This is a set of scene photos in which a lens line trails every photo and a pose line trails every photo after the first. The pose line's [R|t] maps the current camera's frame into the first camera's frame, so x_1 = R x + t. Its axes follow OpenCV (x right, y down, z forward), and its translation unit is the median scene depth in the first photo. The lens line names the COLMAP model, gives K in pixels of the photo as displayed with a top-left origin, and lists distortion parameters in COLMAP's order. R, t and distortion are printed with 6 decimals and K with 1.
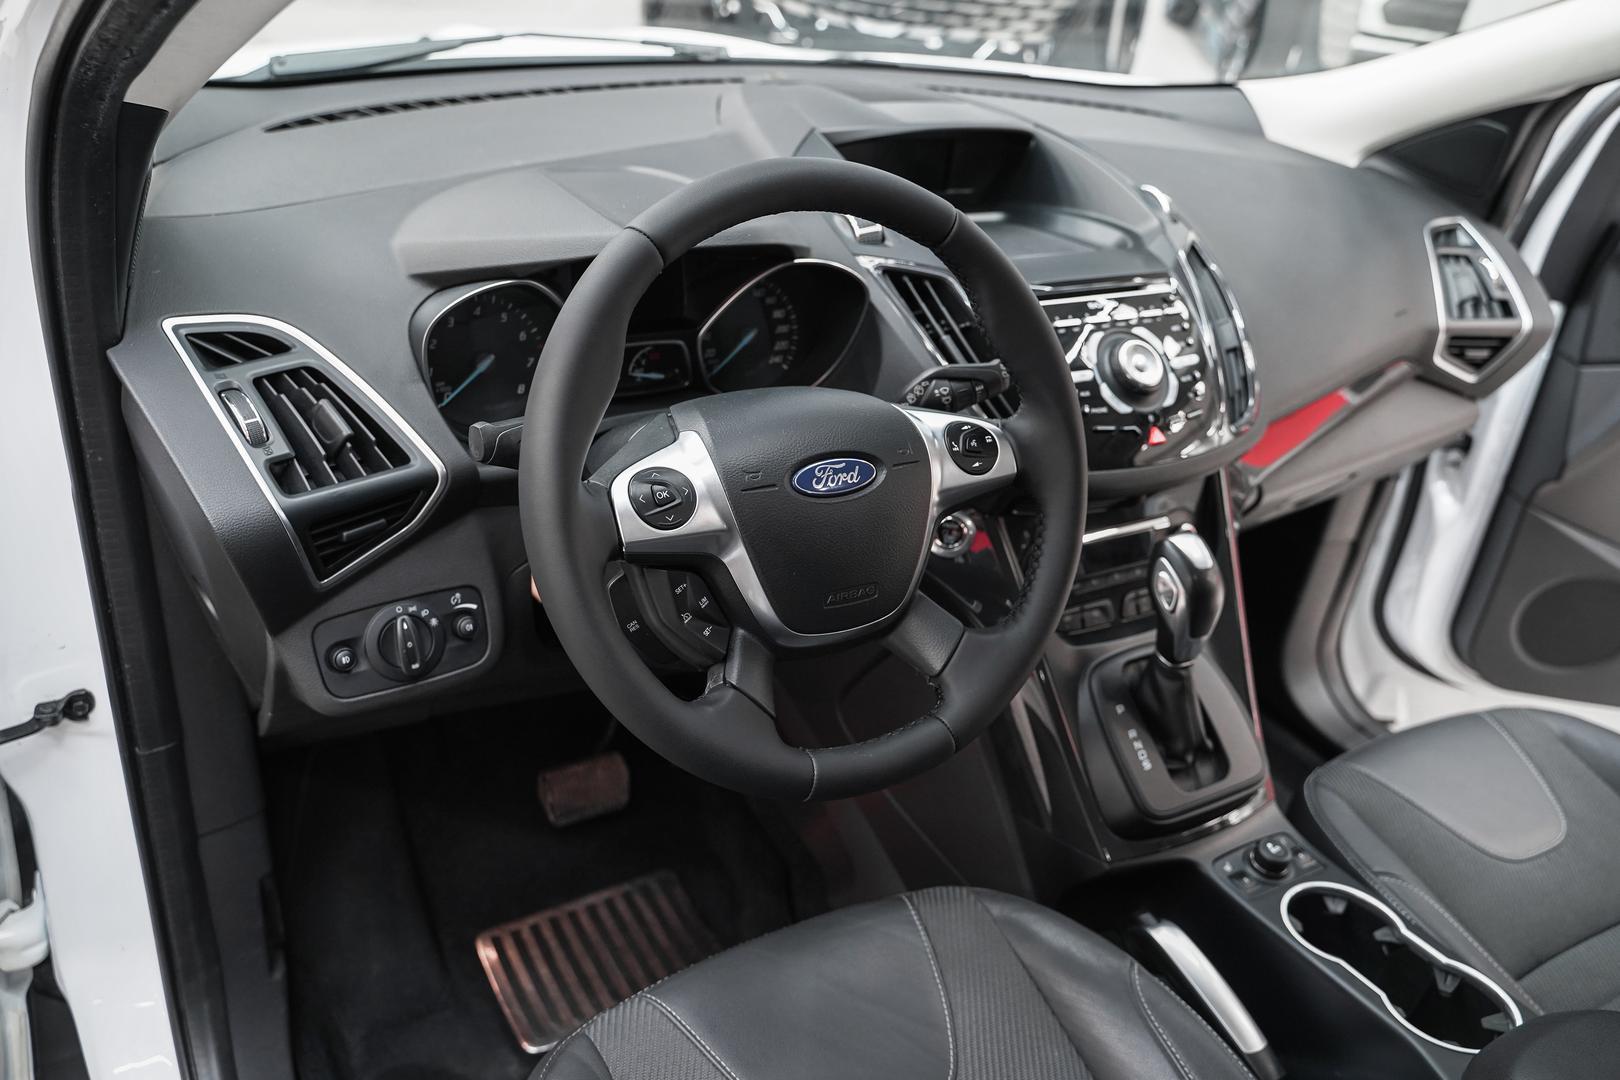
lens RADIAL K [[1311.6, 0, 810.7], [0, 1311.6, 520.3], [0, 0, 1]] dist [-0.012822, -0.005207]
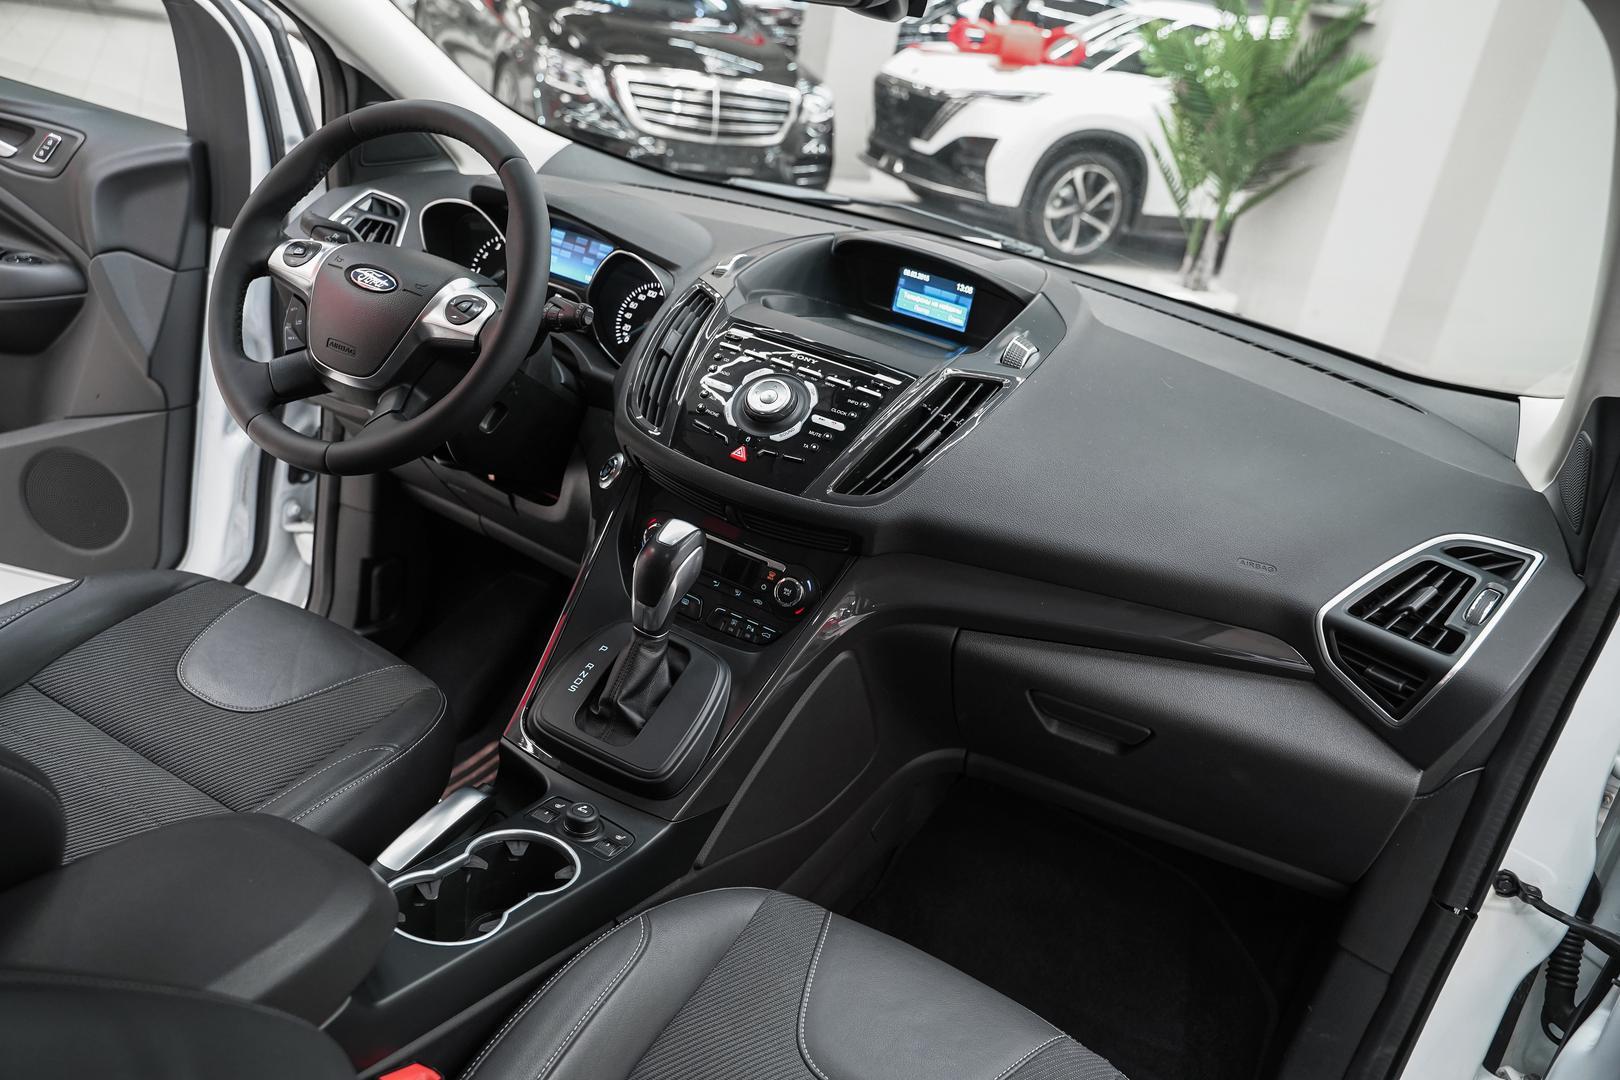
lens RADIAL K [[1290.0, 0, 810.0], [0, 1290.0, 540.0], [0, 0, 1]] dist [-0.010894, 0.001896]
pose [[0.520585, 0.302733, -0.798338, 1.154586], [-0.527342, 0.849374, -0.021786, -0.007295], [0.671492, 0.432339, 0.601815, 0.383240]]
